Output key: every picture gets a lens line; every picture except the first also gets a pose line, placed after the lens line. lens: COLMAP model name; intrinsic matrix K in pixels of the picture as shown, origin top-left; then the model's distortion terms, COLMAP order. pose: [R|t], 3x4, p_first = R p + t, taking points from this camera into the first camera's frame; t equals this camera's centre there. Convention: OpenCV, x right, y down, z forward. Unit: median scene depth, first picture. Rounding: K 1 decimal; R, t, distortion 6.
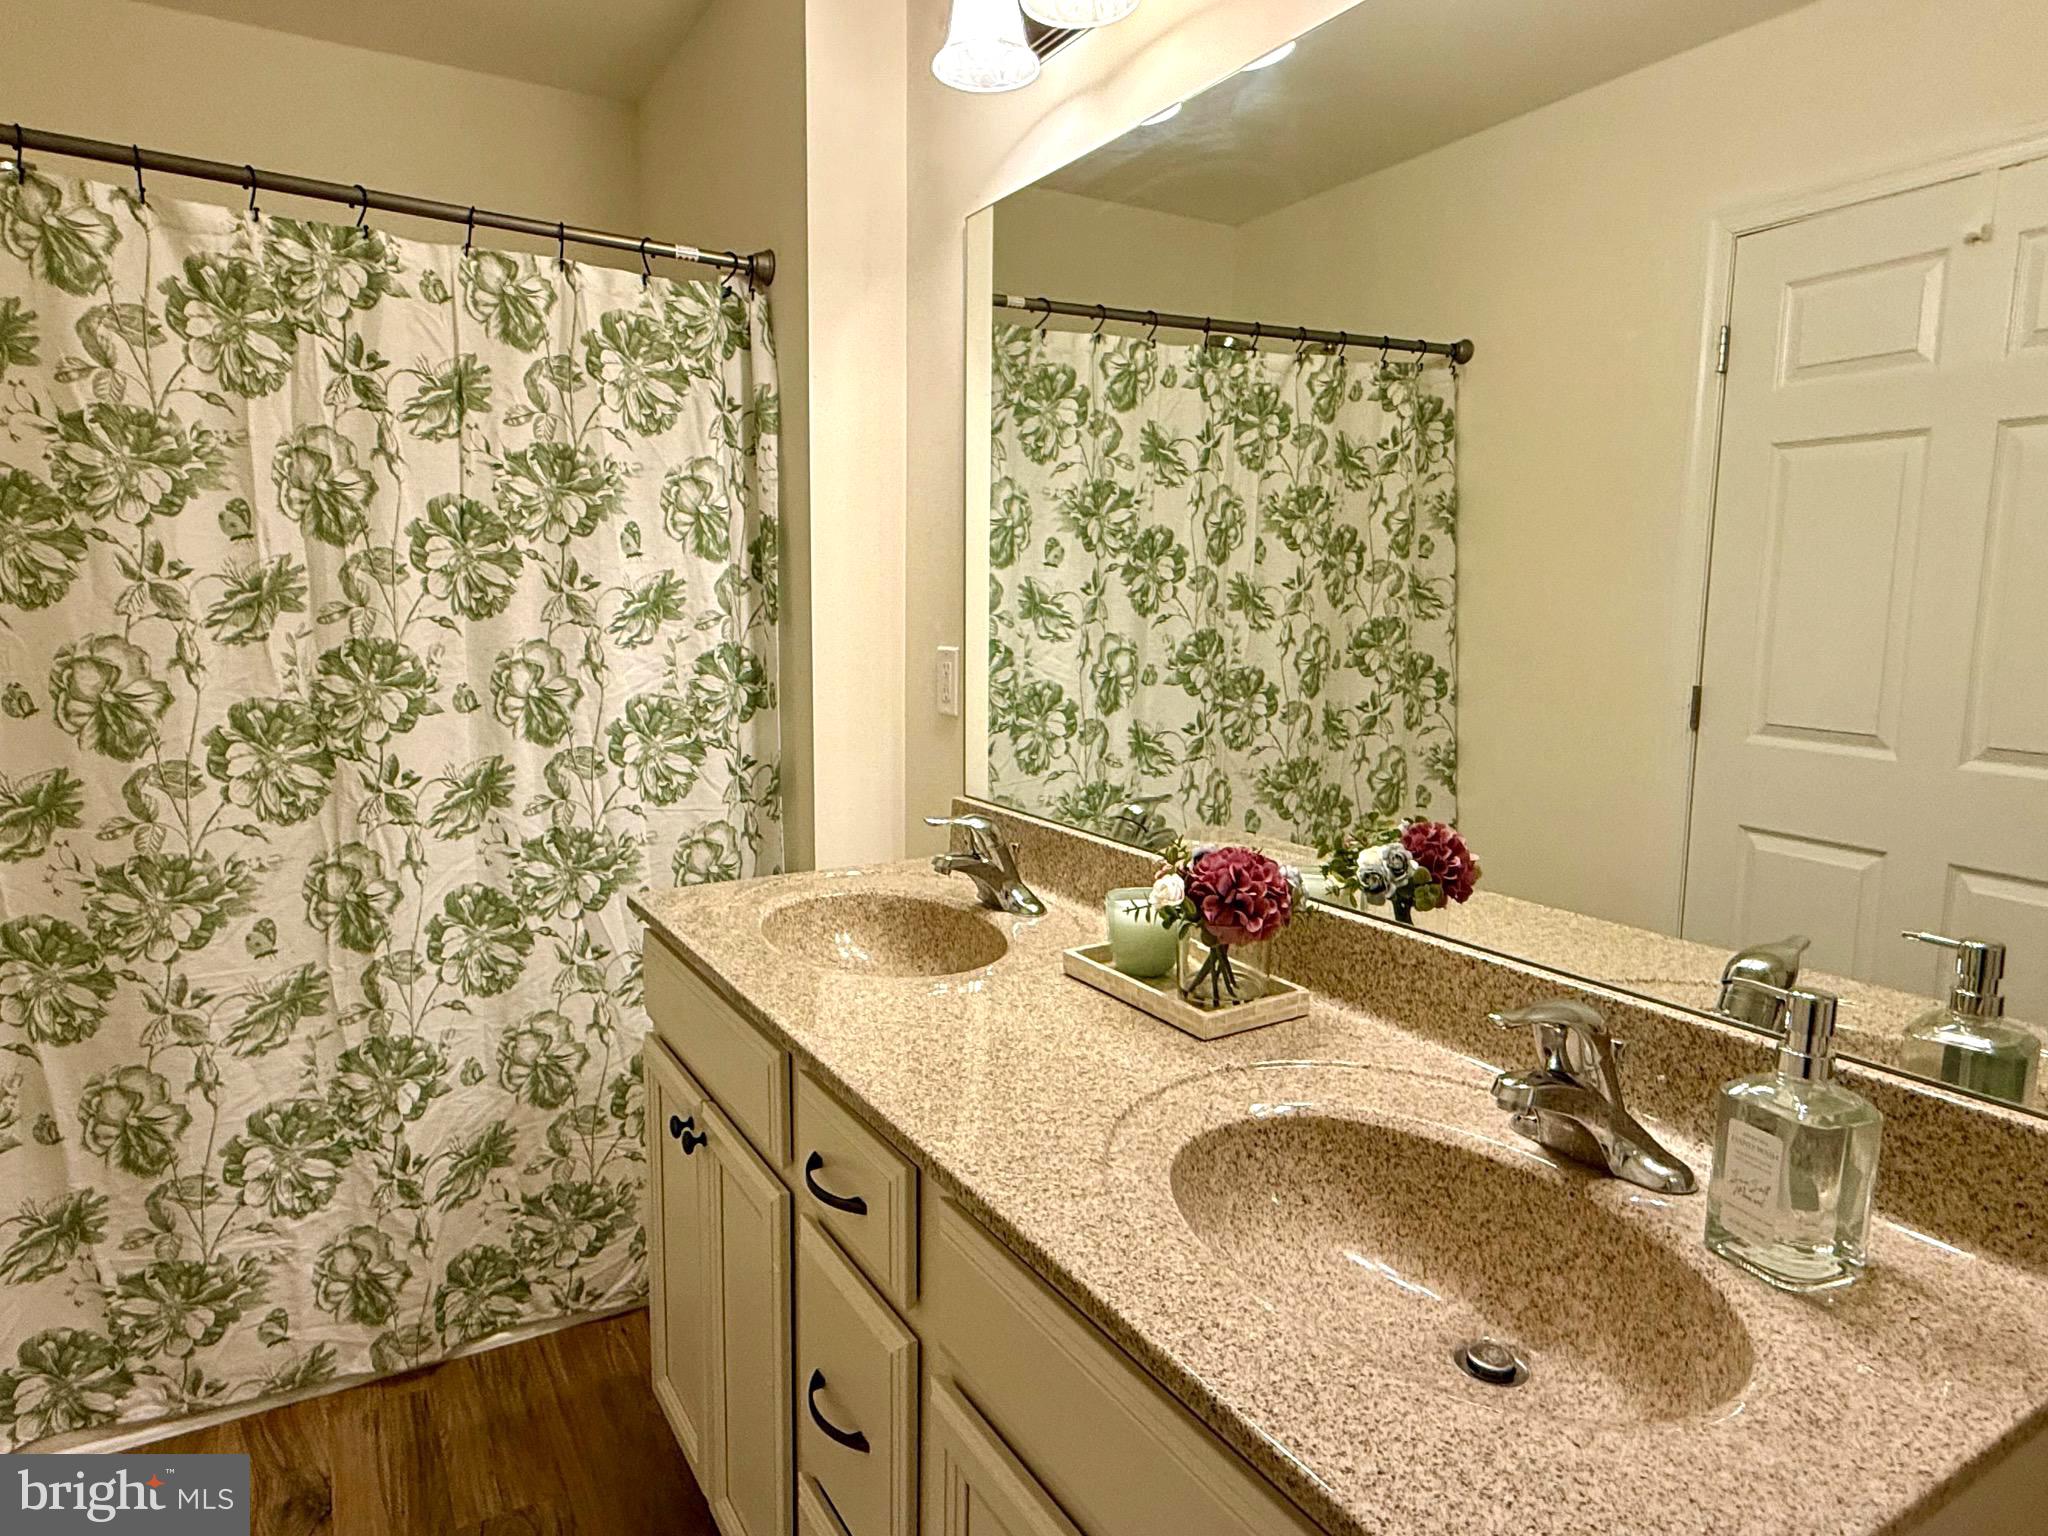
lens RADIAL K [[1220.1, 0, 1033.7], [0, 1220.1, 766.3], [0, 0, 1]] dist [-0.005749, 0.004276]
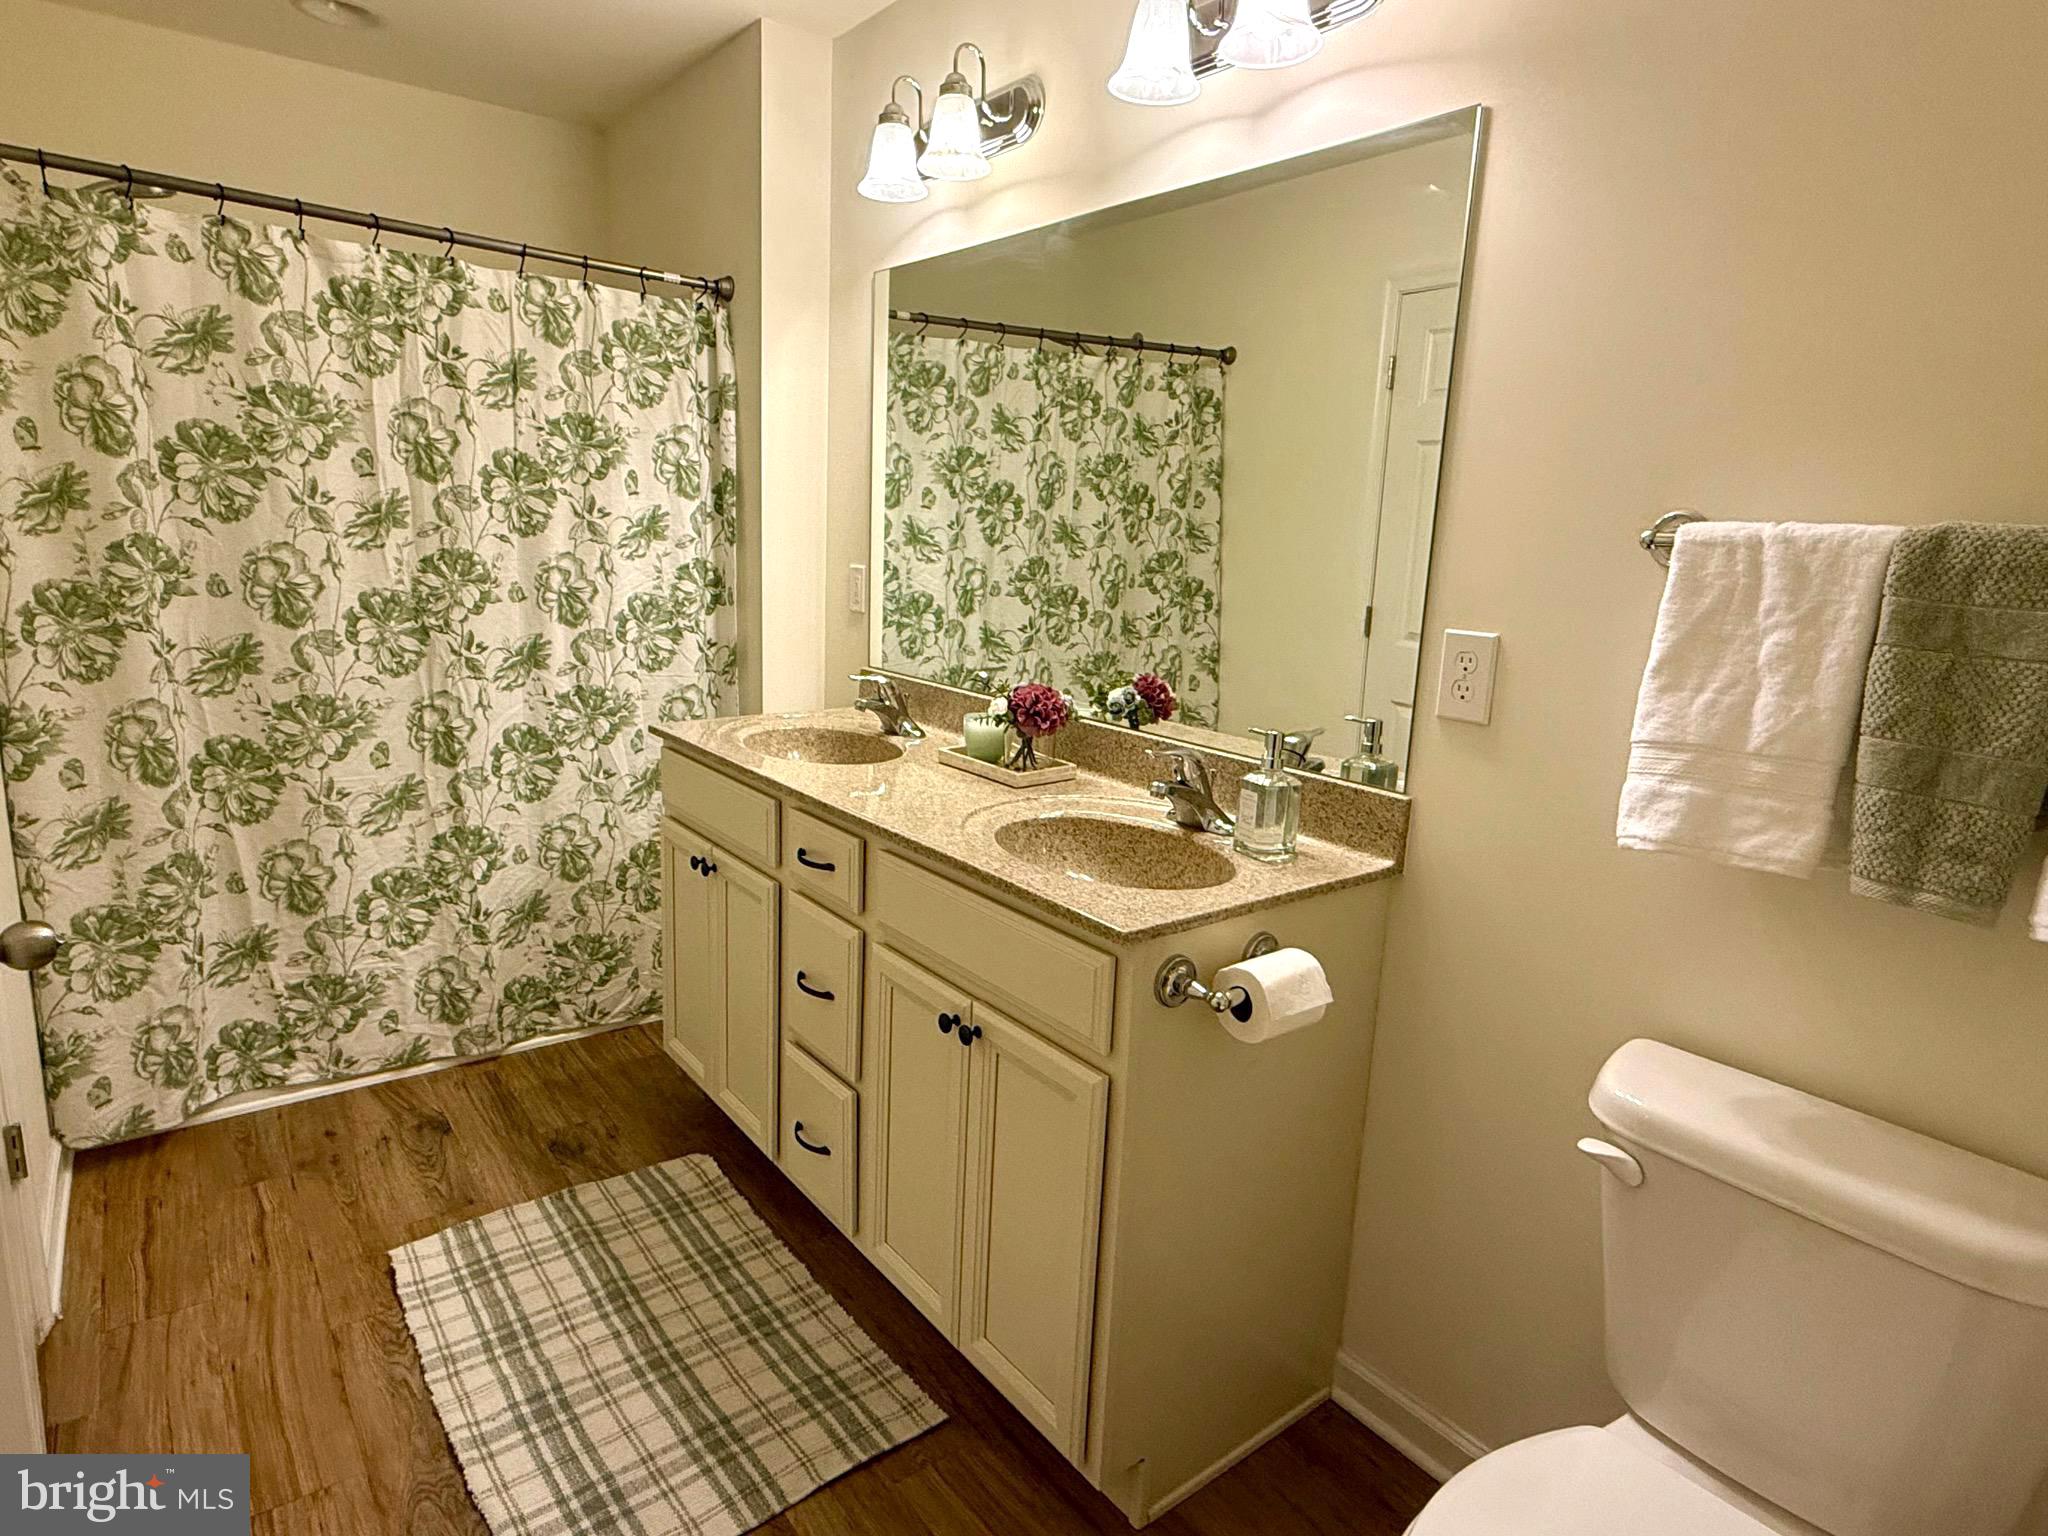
lens RADIAL K [[1148.4, 0, 1013.8], [0, 1148.4, 760.3], [0, 0, 1]] dist [0.001228, -0.001195]
pose [[0.994407, 0.008928, 0.105242, -0.026560], [-0.016344, 0.997426, 0.069812, 0.036744], [-0.104347, -0.071142, 0.991993, -0.405887]]
